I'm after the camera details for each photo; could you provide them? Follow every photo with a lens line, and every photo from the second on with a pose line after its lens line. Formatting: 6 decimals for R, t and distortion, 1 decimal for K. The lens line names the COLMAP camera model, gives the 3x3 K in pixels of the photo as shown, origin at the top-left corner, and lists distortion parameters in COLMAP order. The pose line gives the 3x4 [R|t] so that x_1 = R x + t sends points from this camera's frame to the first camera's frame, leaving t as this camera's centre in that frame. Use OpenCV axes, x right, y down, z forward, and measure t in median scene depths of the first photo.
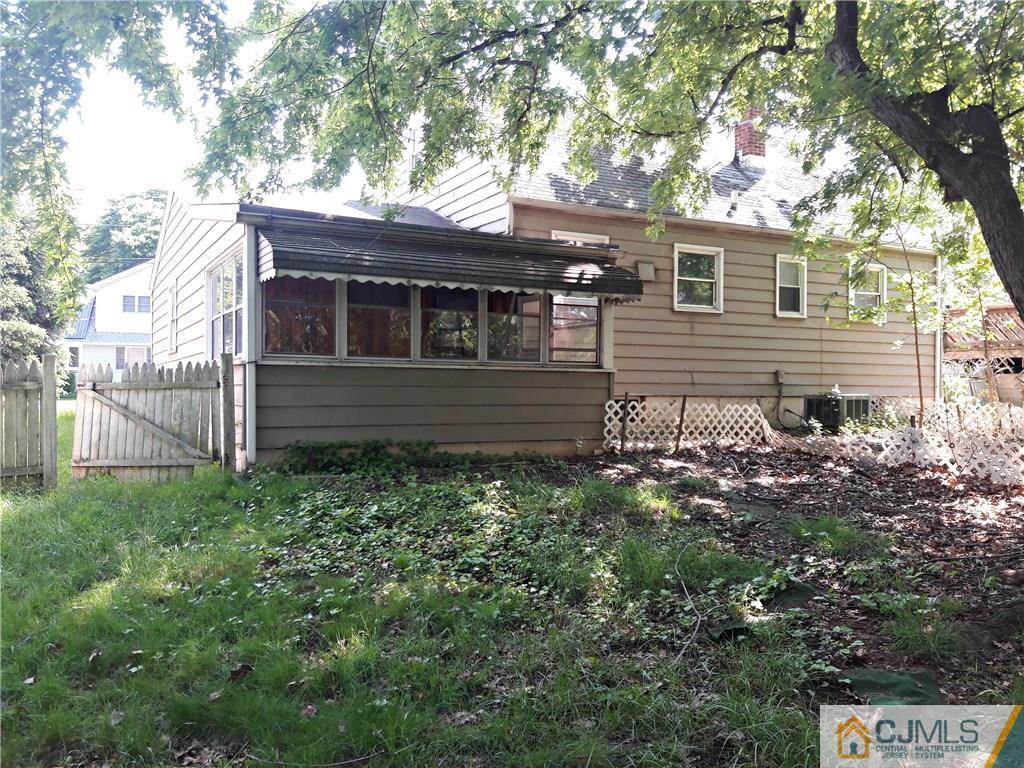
lens RADIAL K [[852.7, 0, 509.3], [0, 852.7, 387.2], [0, 0, 1]] dist [0.084073, -0.068627]
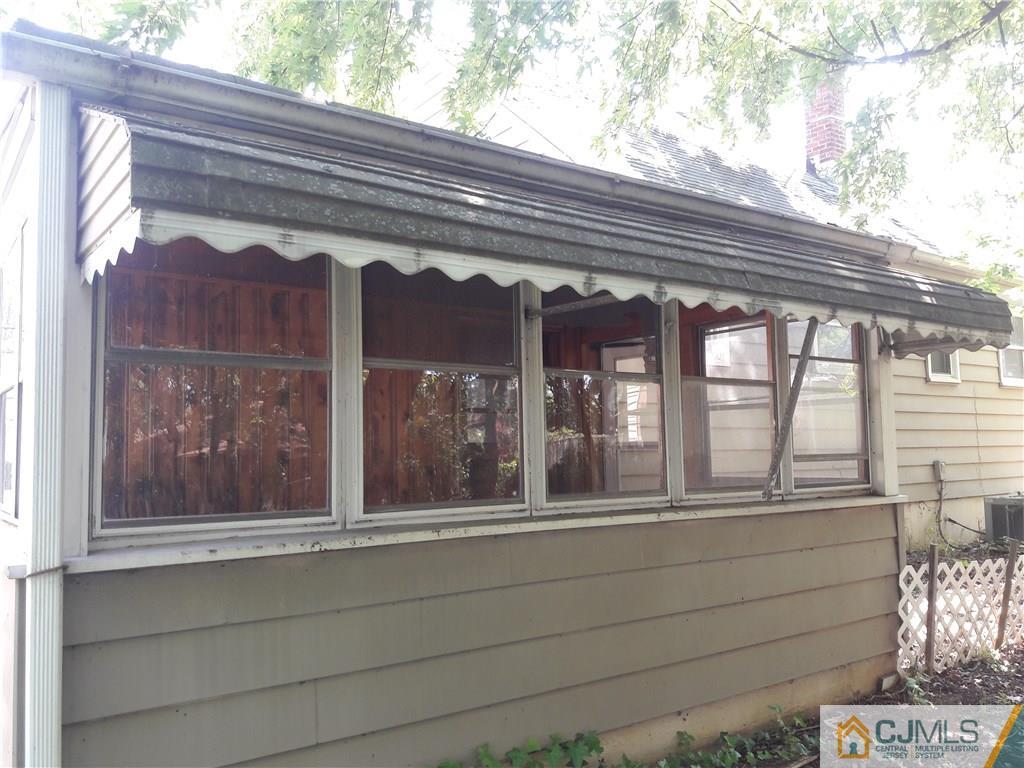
lens RADIAL K [[852.7, 0, 517.4], [0, 852.7, 384.3], [0, 0, 1]] dist [0.084073, -0.068627]
pose [[0.990123, -0.015827, 0.139305, -0.151962], [0.027395, 0.996295, -0.081521, -0.049245], [-0.137498, 0.084532, 0.986888, 0.562935]]
